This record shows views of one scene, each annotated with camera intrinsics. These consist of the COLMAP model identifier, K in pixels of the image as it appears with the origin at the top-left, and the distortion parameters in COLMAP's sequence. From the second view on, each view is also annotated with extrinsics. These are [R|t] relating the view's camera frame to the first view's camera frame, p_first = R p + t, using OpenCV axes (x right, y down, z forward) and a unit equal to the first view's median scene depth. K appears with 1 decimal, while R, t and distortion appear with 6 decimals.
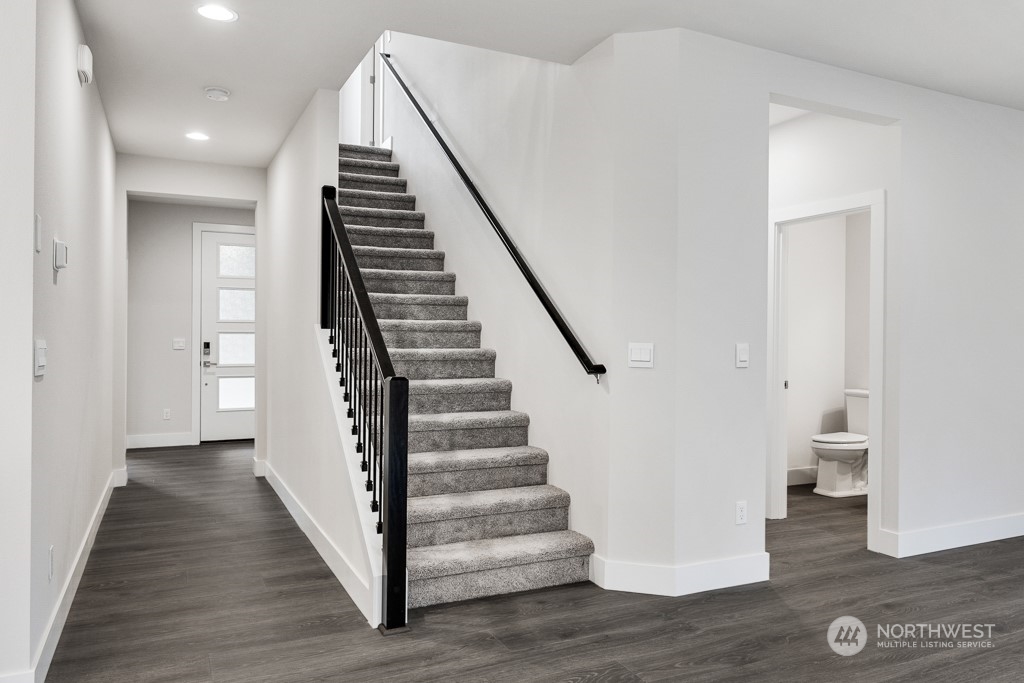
lens RADIAL K [[709.5, 0, 508.5], [0, 709.5, 341.7], [0, 0, 1]] dist [-0.010020, 0.002843]
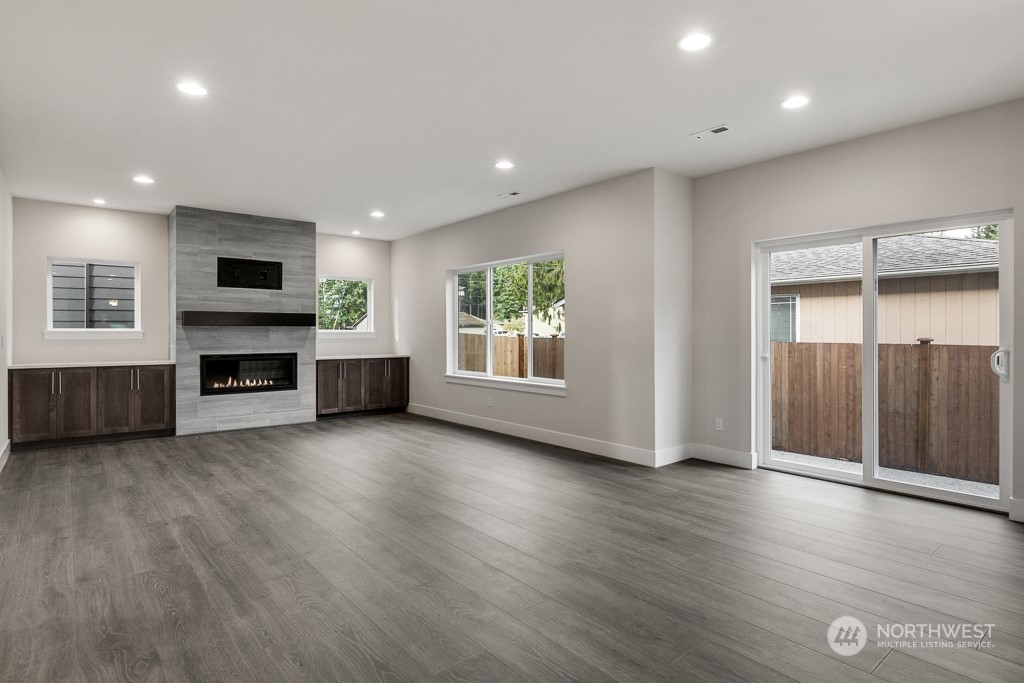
lens RADIAL K [[546.8, 0, 510.6], [0, 546.8, 338.5], [0, 0, 1]] dist [-0.002111, -0.000926]
pose [[-0.243314, -0.012381, 0.969869, -0.413530], [-0.000952, 0.999921, 0.012525, -0.003733], [-0.969947, 0.002124, -0.243306, 0.559764]]
